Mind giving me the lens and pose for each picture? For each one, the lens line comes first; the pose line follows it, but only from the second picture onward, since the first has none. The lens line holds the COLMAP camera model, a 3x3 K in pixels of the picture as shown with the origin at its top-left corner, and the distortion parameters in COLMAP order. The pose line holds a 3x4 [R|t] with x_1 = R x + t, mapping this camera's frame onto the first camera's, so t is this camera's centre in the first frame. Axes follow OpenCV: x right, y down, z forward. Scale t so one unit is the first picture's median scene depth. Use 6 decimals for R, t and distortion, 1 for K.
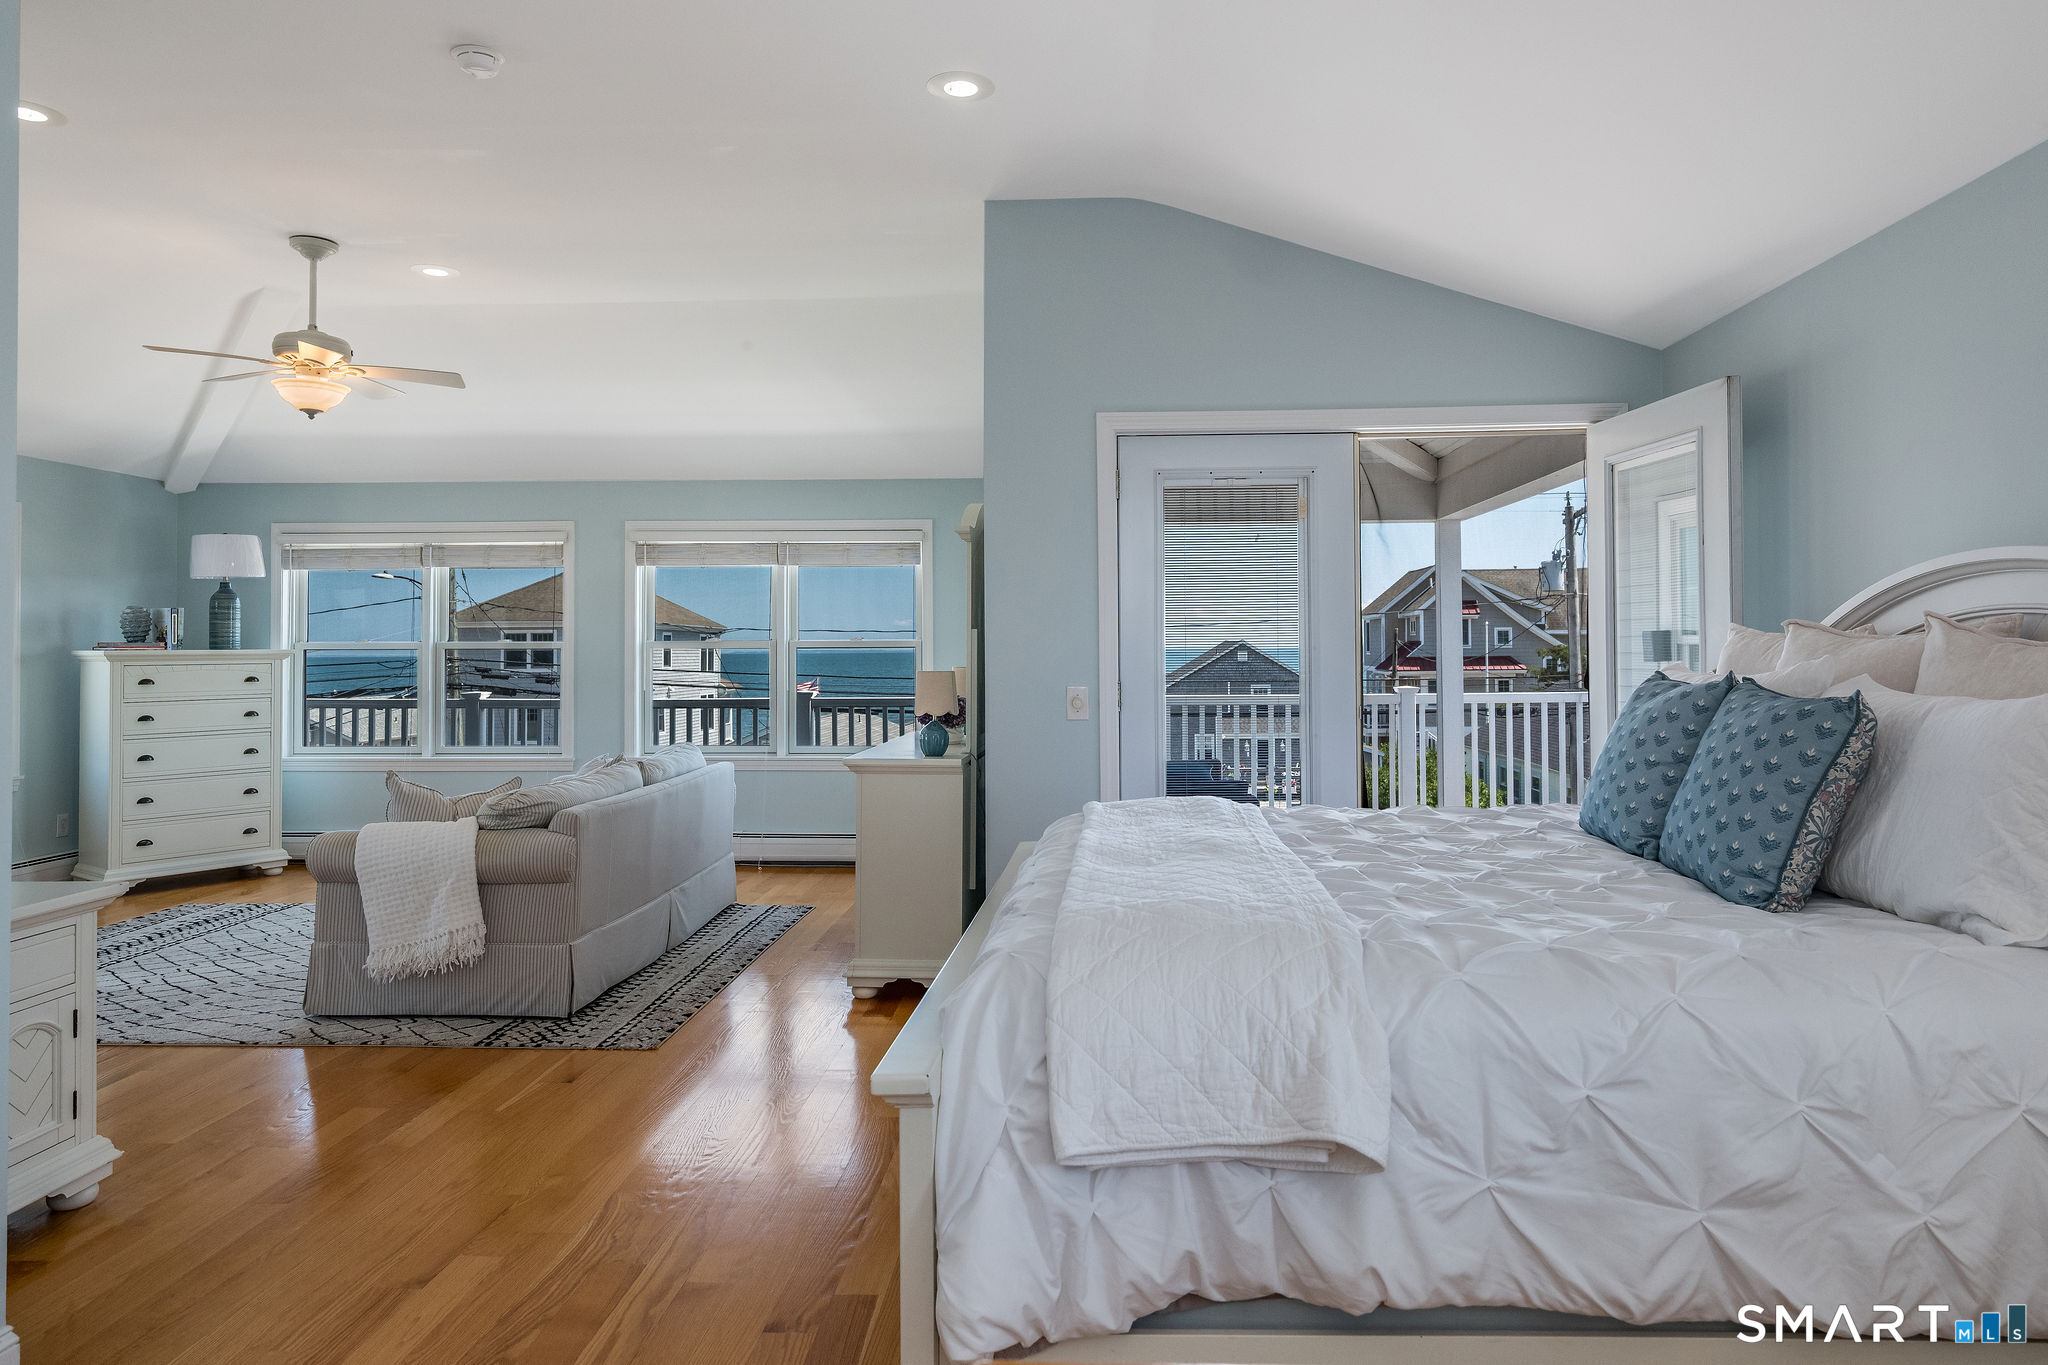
lens RADIAL K [[1101.2, 0, 1030.1], [0, 1101.2, 667.3], [0, 0, 1]] dist [0.001841, -0.002381]
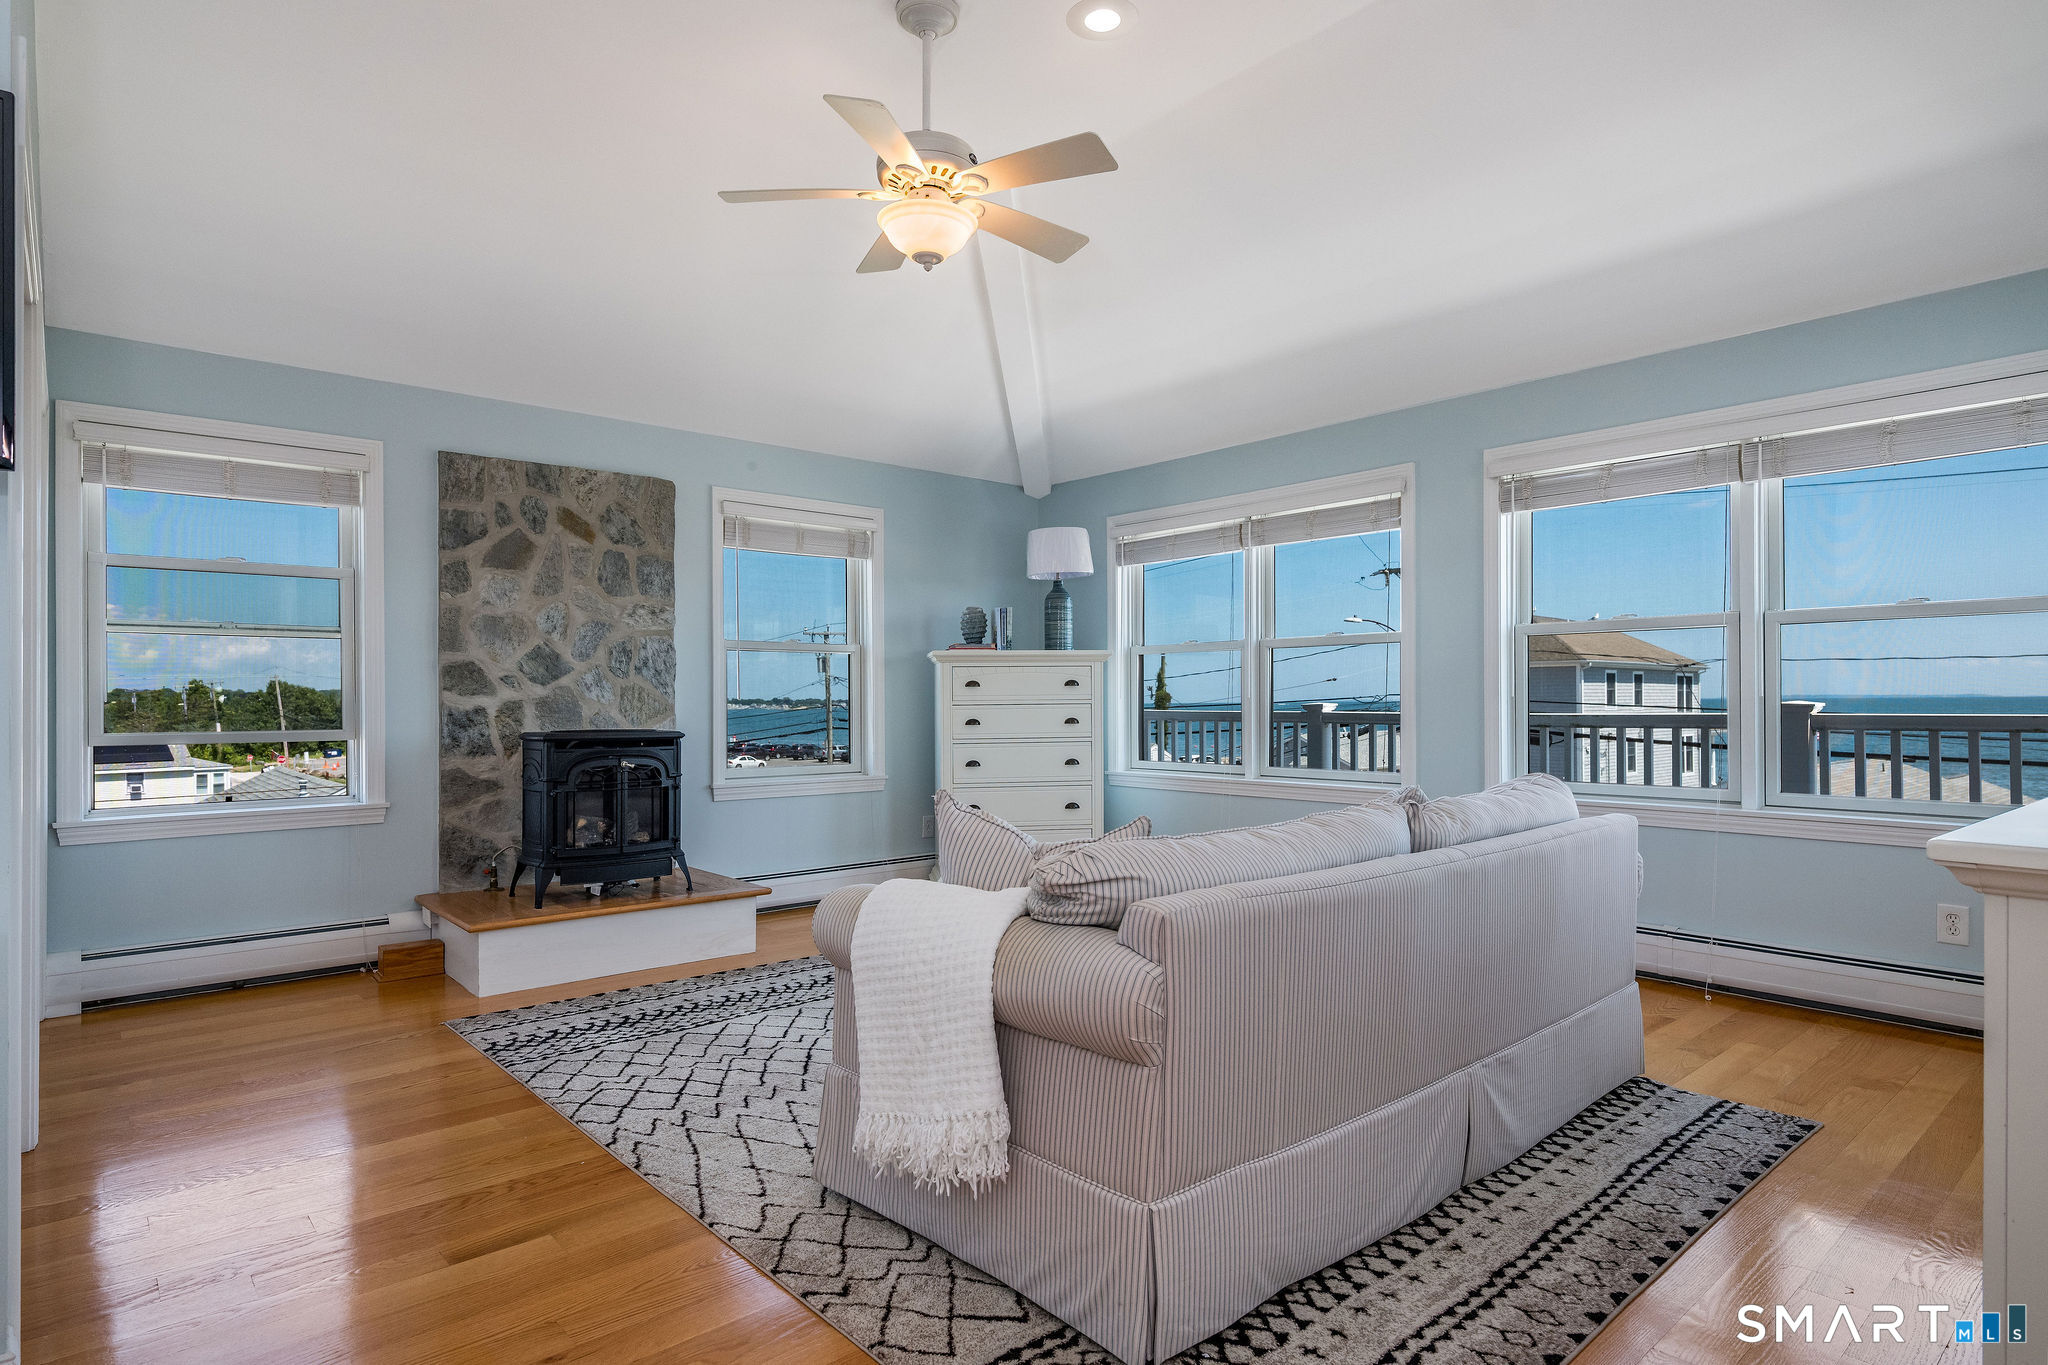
lens RADIAL K [[1101.2, 0, 1031.0], [0, 1101.2, 688.0], [0, 0, 1]] dist [0.001841, -0.002381]
pose [[0.686219, -0.007798, -0.727354, -0.068096], [-0.001001, 0.999931, -0.011665, 0.026000], [0.727395, 0.008733, 0.686164, 0.351797]]
